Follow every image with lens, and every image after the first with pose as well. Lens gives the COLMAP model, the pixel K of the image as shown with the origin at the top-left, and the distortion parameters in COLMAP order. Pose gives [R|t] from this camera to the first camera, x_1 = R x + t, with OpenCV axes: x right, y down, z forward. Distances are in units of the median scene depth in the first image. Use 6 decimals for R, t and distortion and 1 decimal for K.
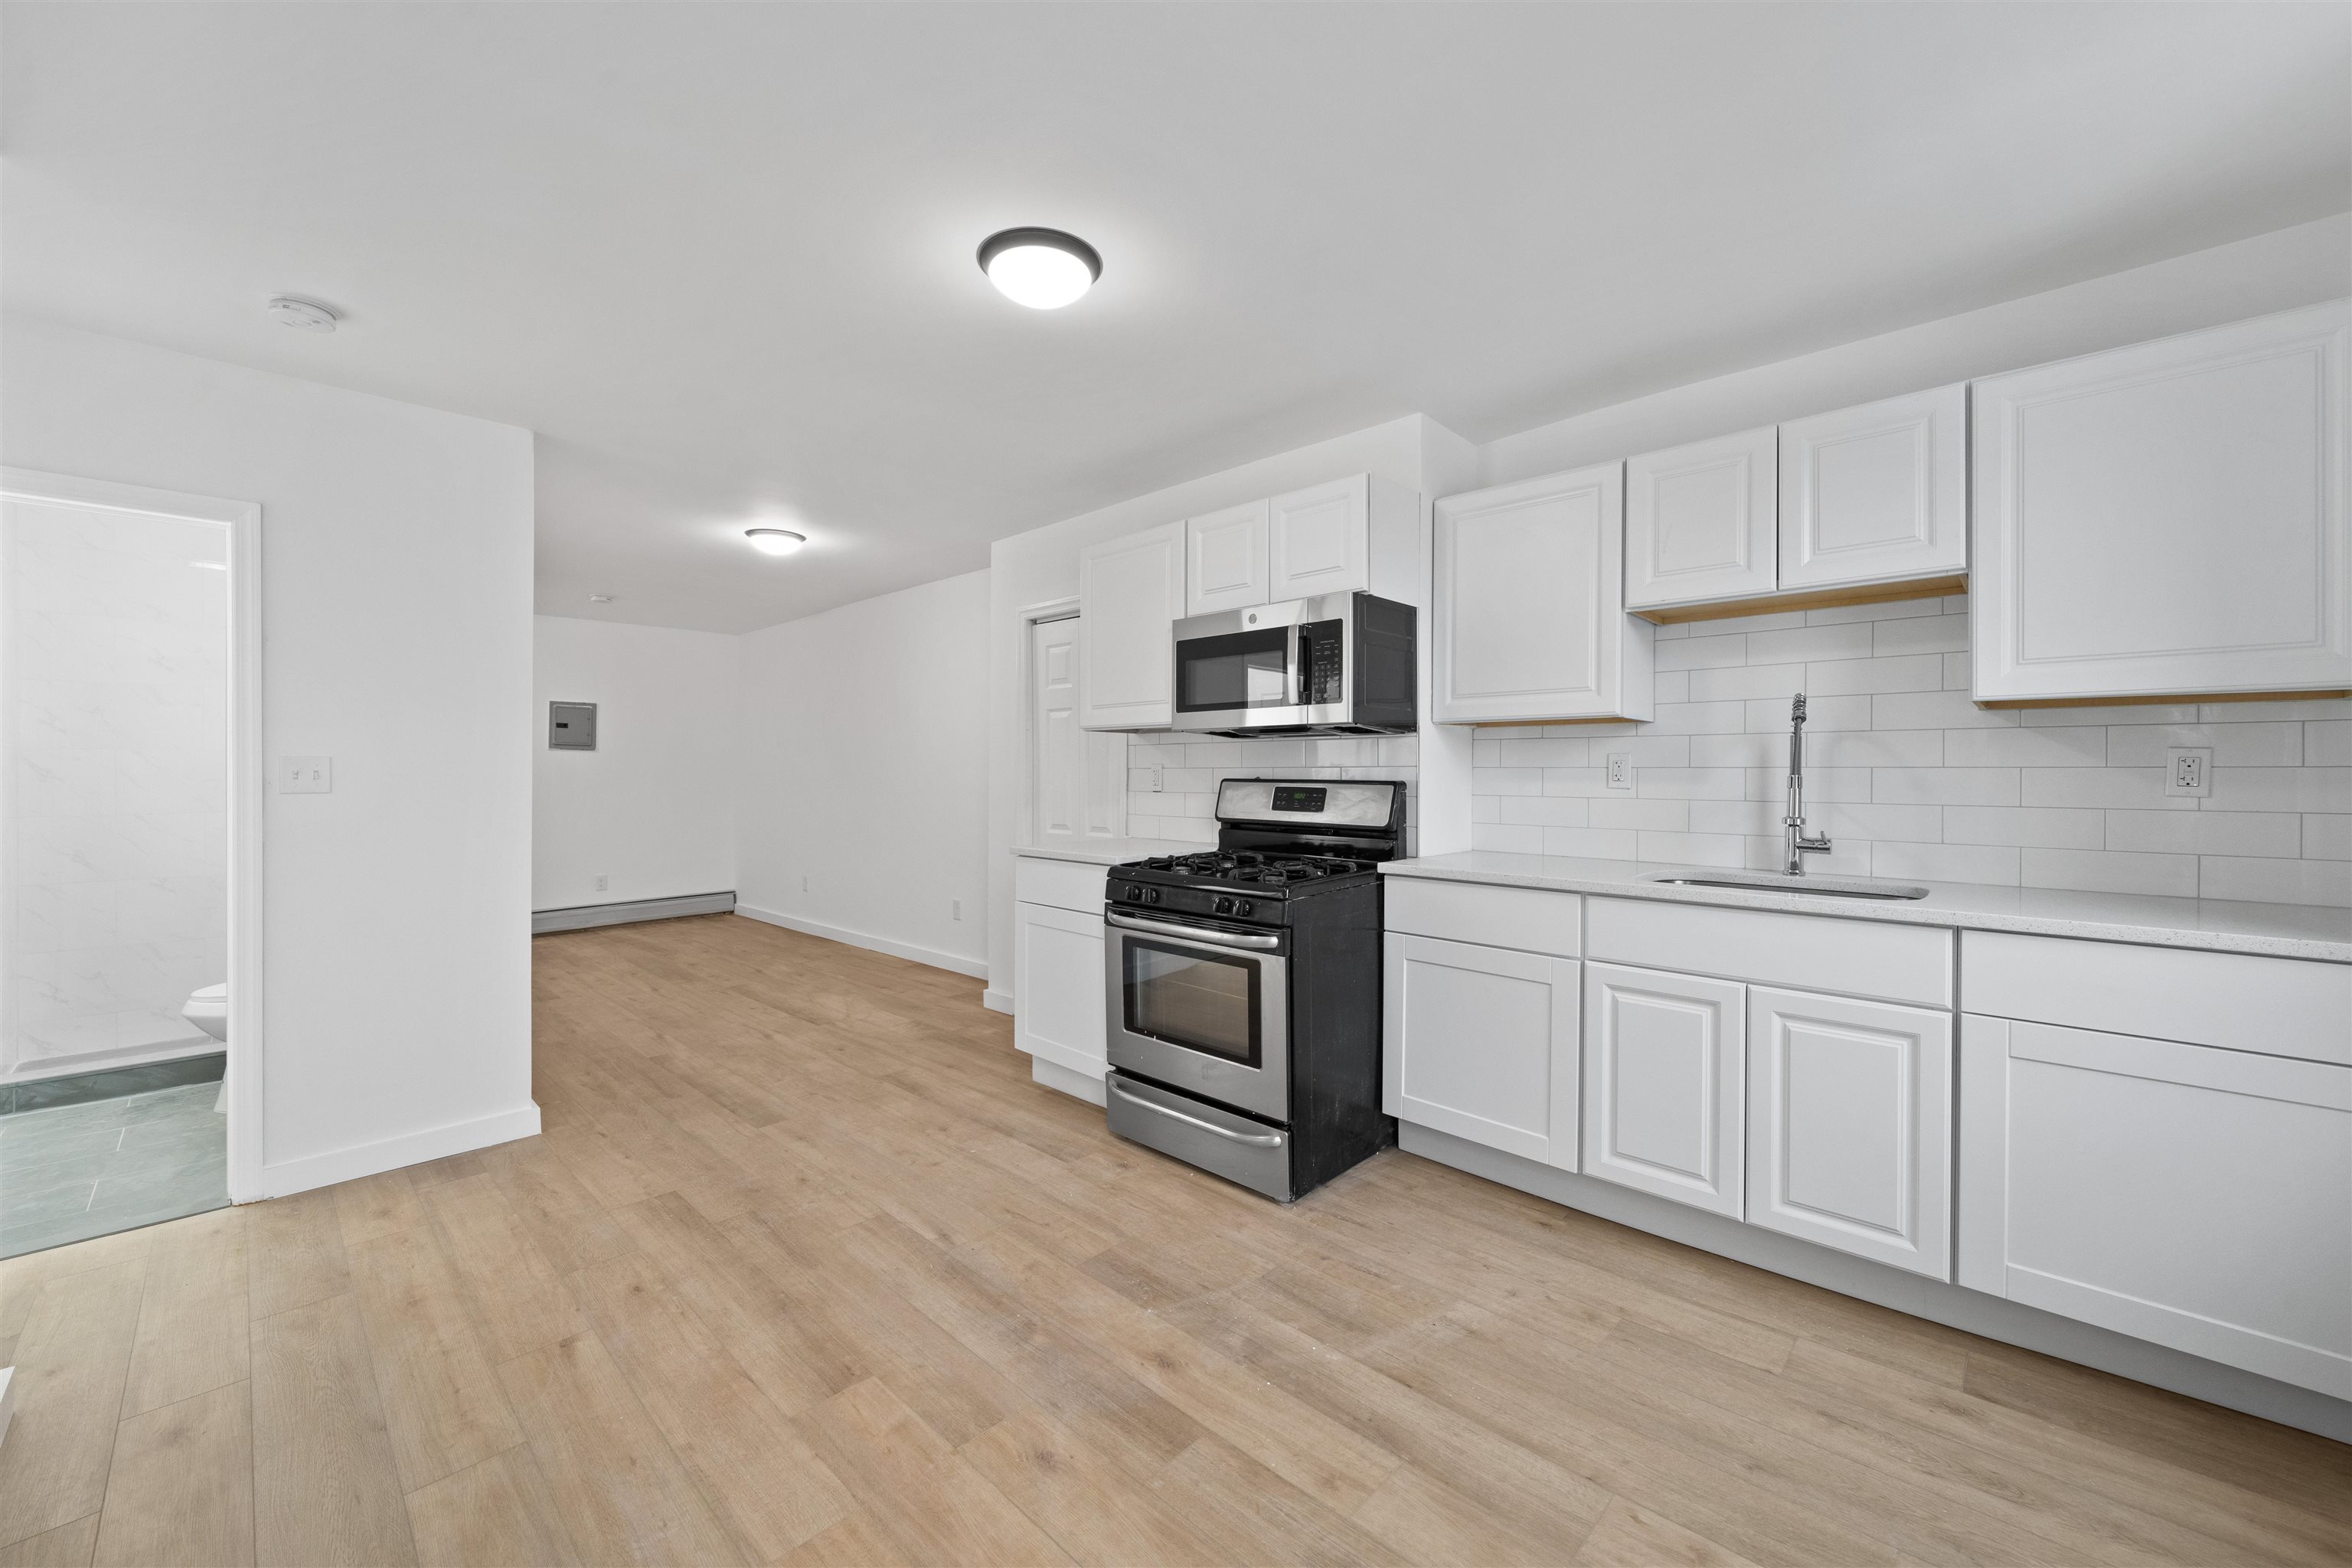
lens RADIAL K [[911.4, 0, 1174.5], [0, 911.4, 776.9], [0, 0, 1]] dist [0.000308, -0.000052]
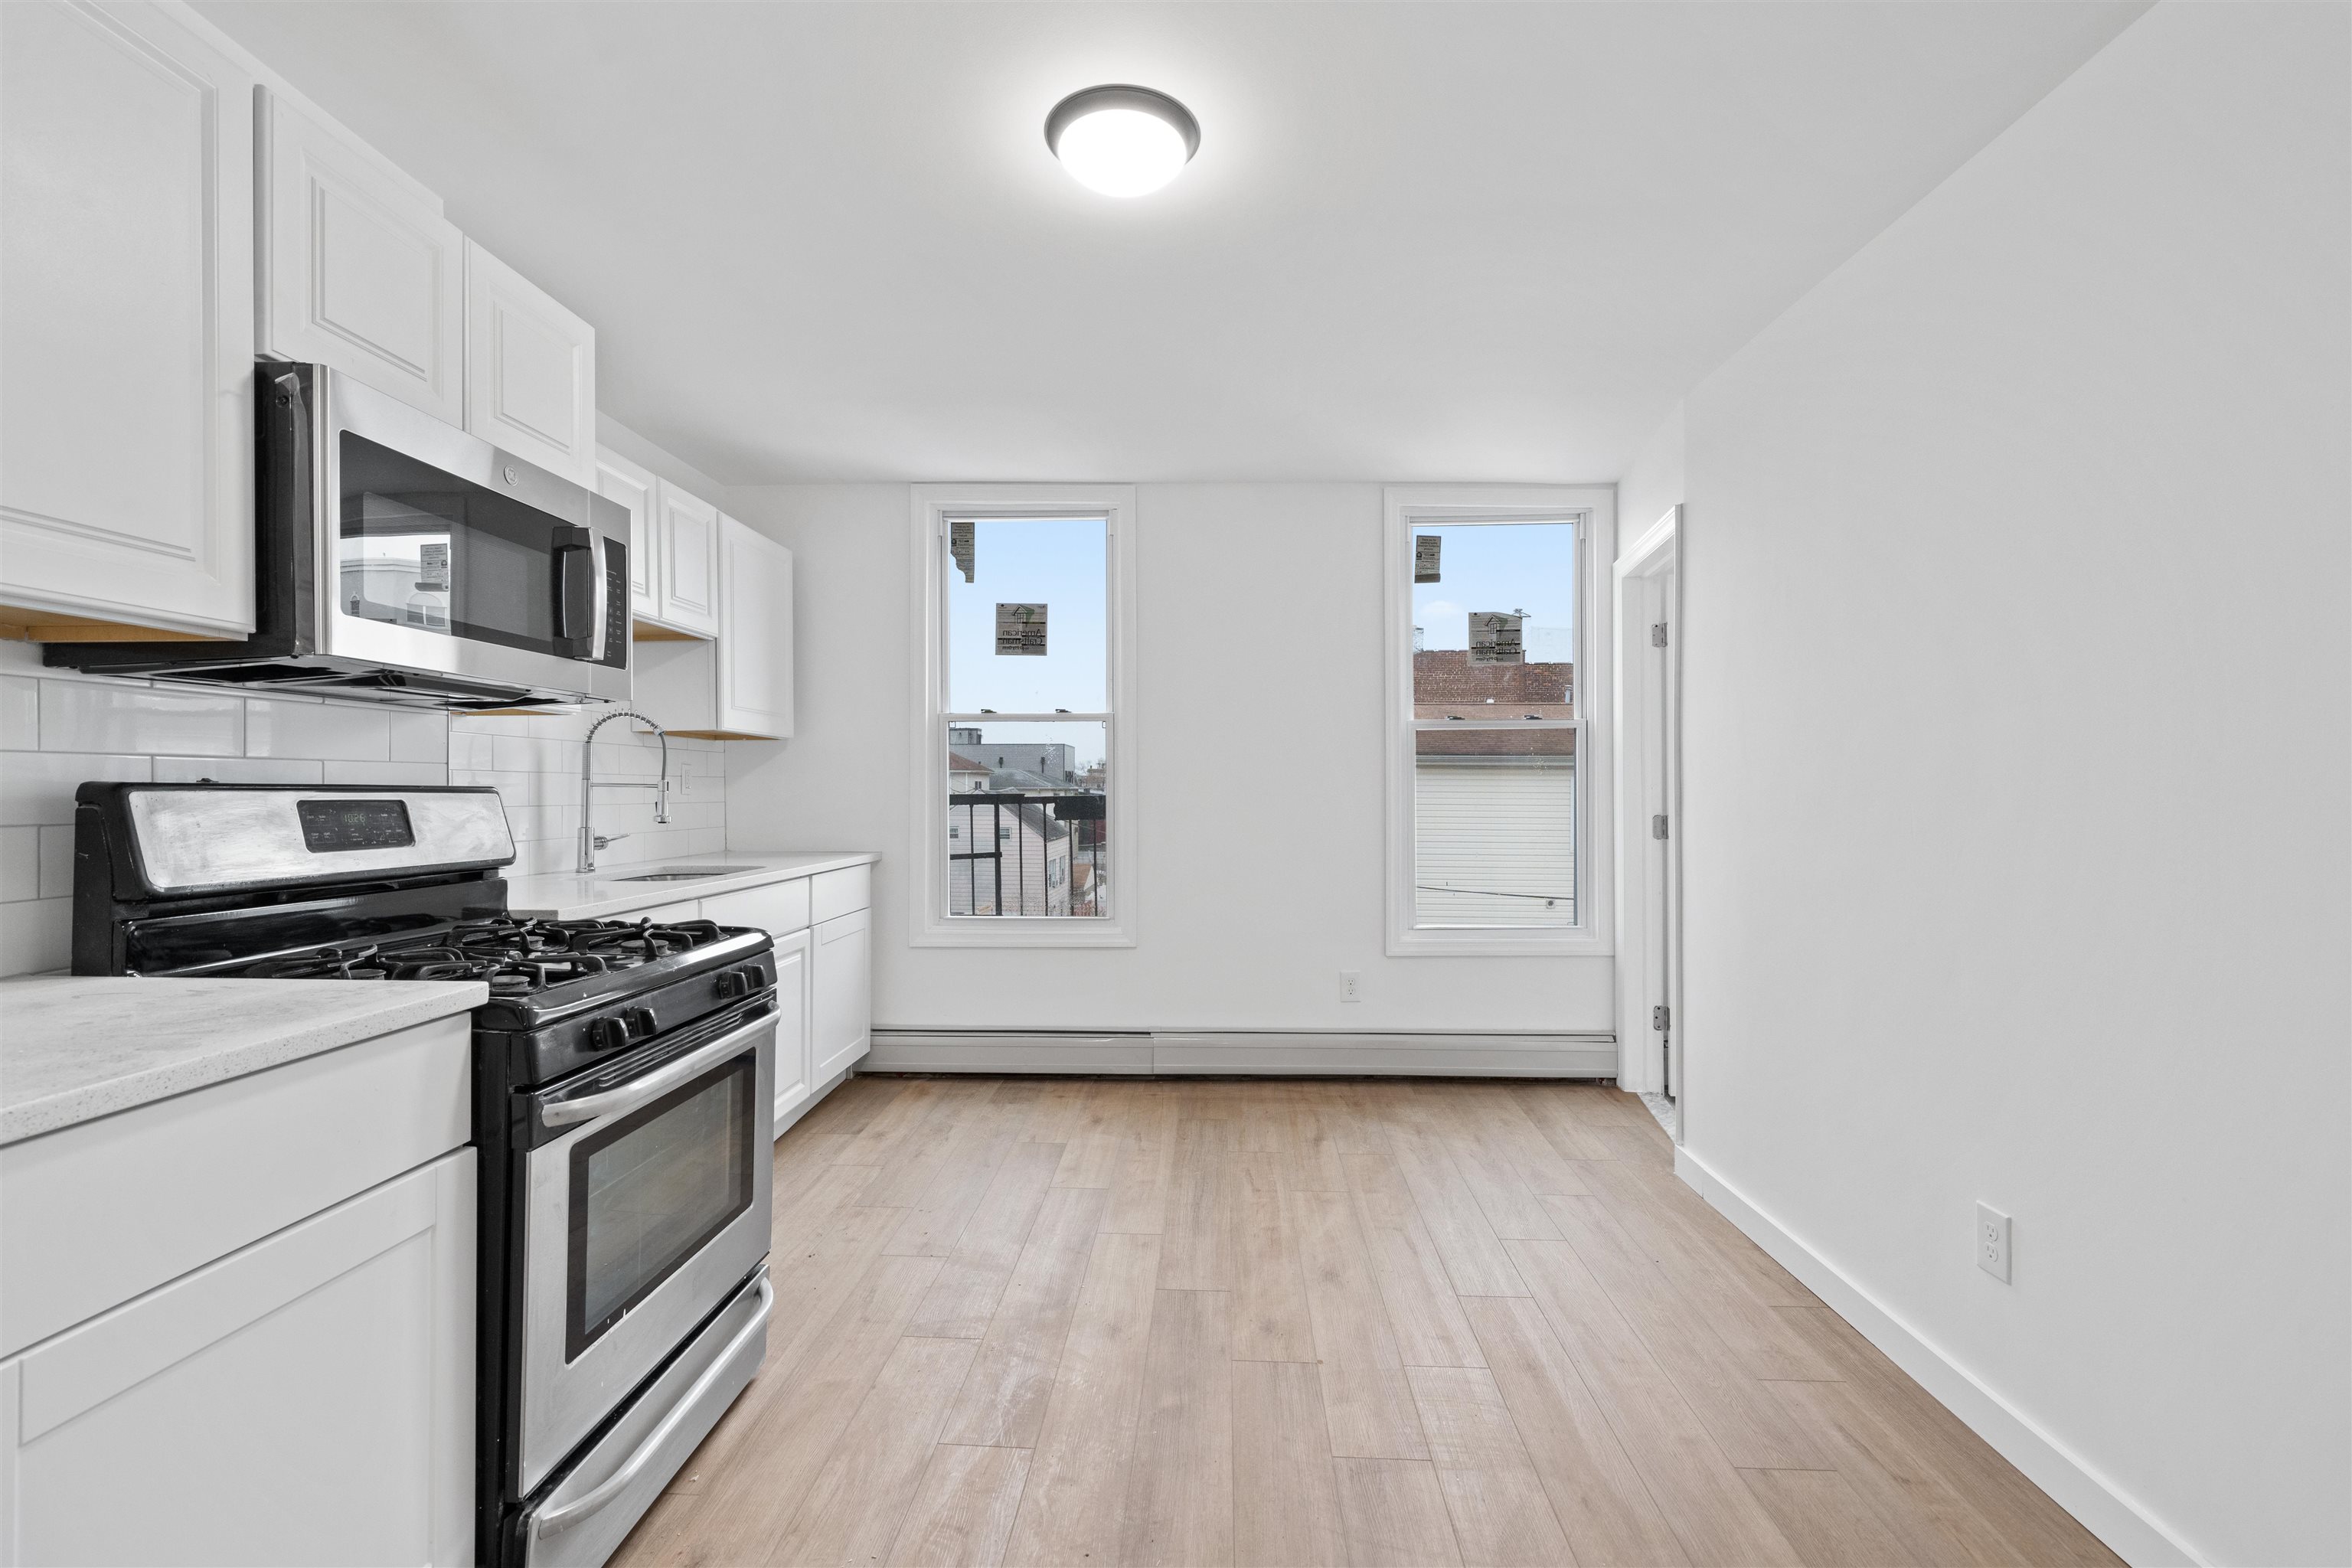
lens RADIAL K [[1044.1, 0, 1176.0], [0, 1044.1, 784.0], [0, 0, 1]] dist [-0.001016, -0.000007]
pose [[-0.662836, -0.000473, 0.748764, -0.665673], [-0.000539, 1.000000, 0.000154, 0.002350], [-0.748764, -0.000301, -0.662836, 1.204135]]
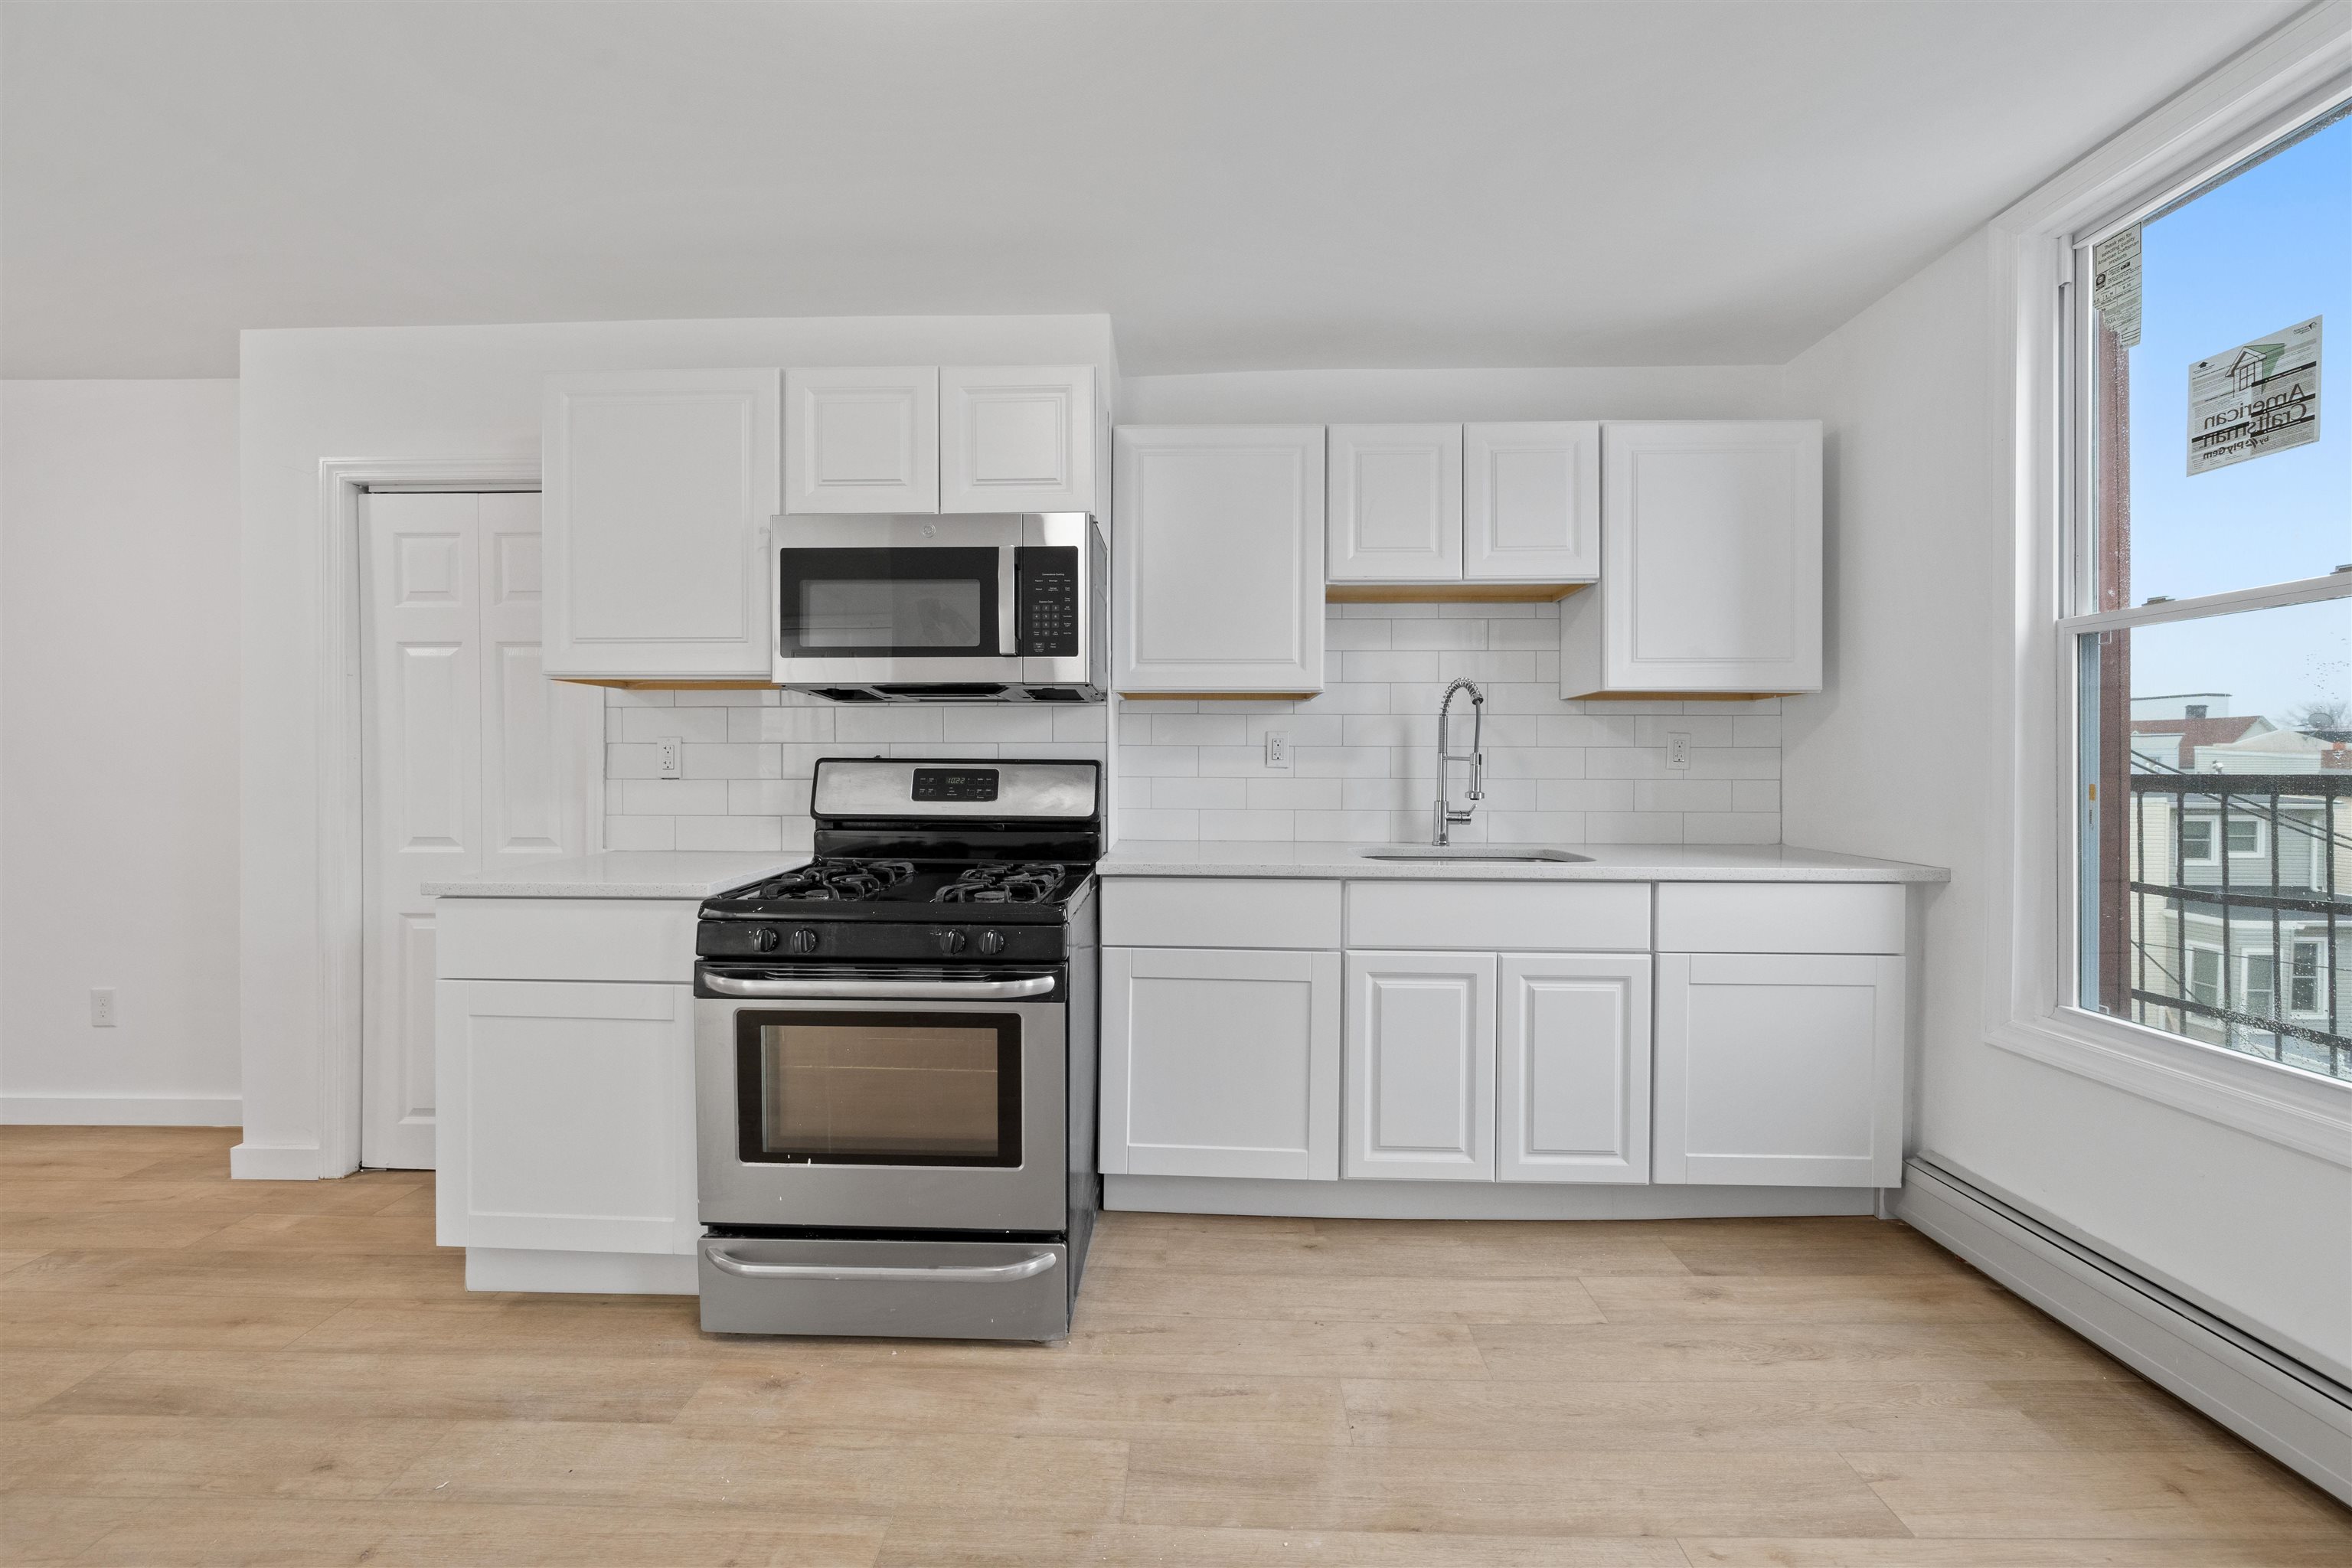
lens RADIAL K [[930.4, 0, 1171.0], [0, 930.4, 769.6], [0, 0, 1]] dist [-0.001142, -0.000031]
pose [[0.742265, -0.006167, 0.670078, -0.280985], [0.002130, 0.999974, 0.006844, 0.008259], [-0.670103, -0.003653, 0.742259, 0.364370]]
